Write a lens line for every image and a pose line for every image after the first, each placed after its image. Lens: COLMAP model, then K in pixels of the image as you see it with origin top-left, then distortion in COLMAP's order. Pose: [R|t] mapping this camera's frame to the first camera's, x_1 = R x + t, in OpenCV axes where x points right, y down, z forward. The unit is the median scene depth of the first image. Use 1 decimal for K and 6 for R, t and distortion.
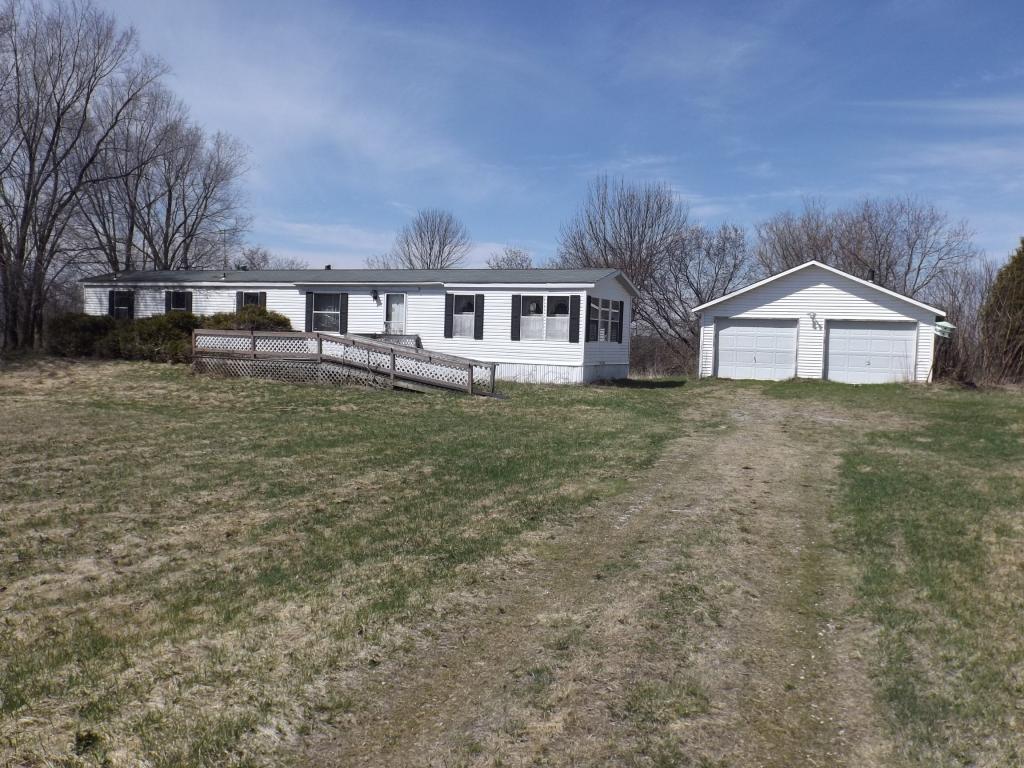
lens RADIAL K [[824.9, 0, 512.0], [0, 824.9, 384.0], [0, 0, 1]] dist [-0.007082, -0.006232]
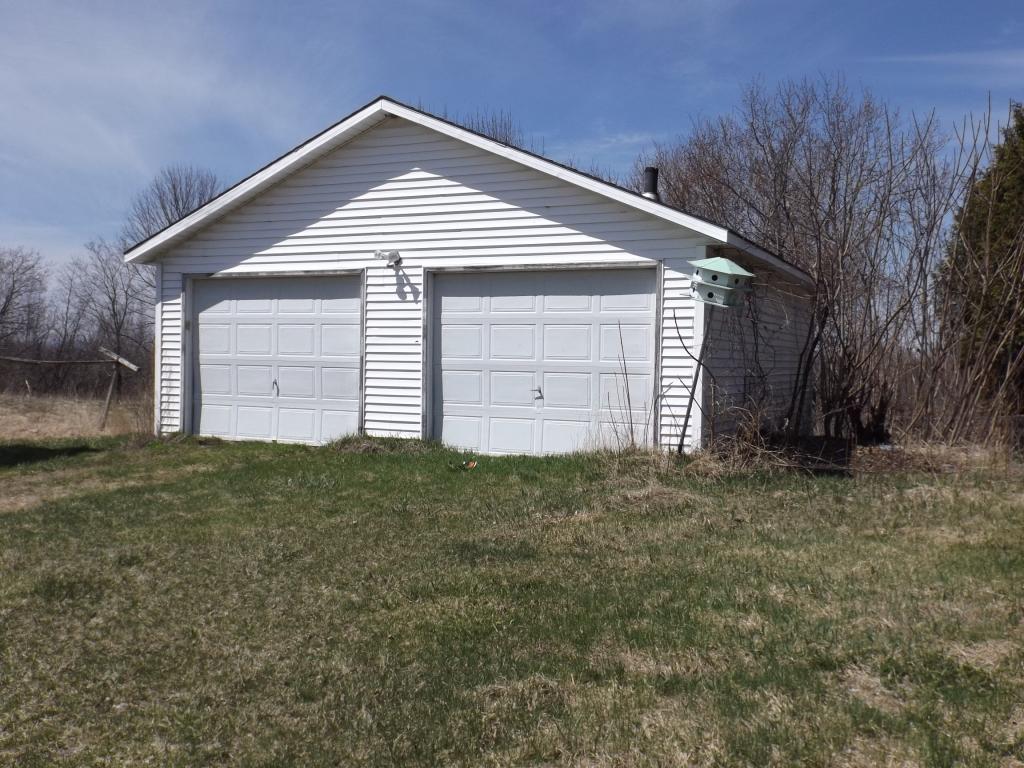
lens RADIAL K [[979.2, 0, 512.0], [0, 979.2, 384.0], [0, 0, 1]] dist [-0.000879, -0.004232]
pose [[0.999612, -0.014399, 0.023834, 0.405459], [0.015212, 0.999295, -0.034312, -0.015262], [-0.023323, 0.034662, 0.999127, 0.586308]]
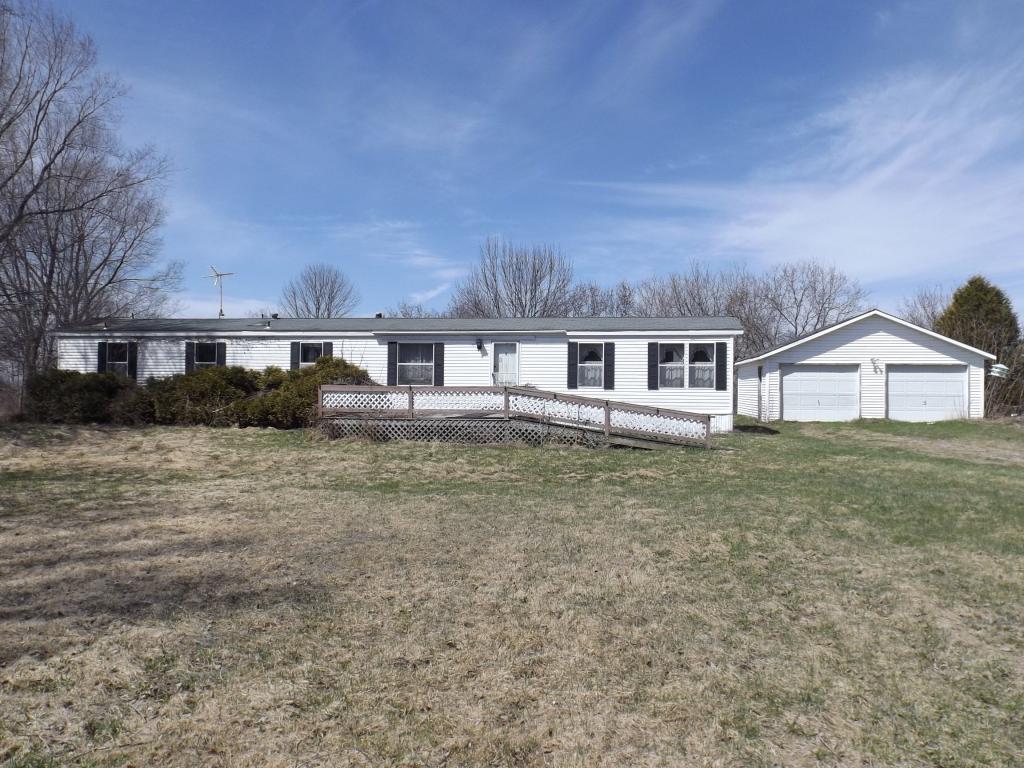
lens RADIAL K [[743.0, 0, 512.0], [0, 743.0, 384.0], [0, 0, 1]] dist [0.000381, -0.001451]
pose [[0.957120, -0.021814, 0.288869, -0.376022], [0.039352, 0.997708, -0.055045, -0.017170], [-0.287006, 0.064052, 0.955785, 0.204274]]
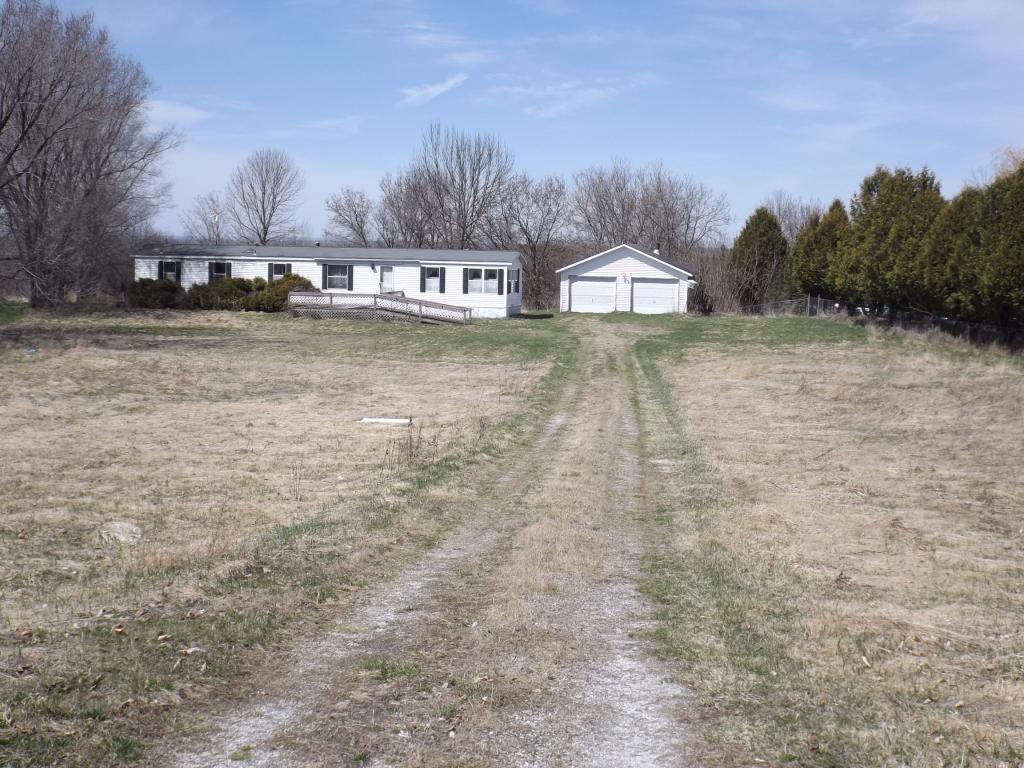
lens RADIAL K [[1222.6, 0, 512.0], [0, 1222.6, 384.0], [0, 0, 1]] dist [-0.226805, -0.001223]
pose [[0.965498, -0.037854, 0.257645, -0.537673], [0.022721, 0.997851, 0.061462, -0.017360], [-0.259418, -0.053488, 0.964283, -1.437276]]
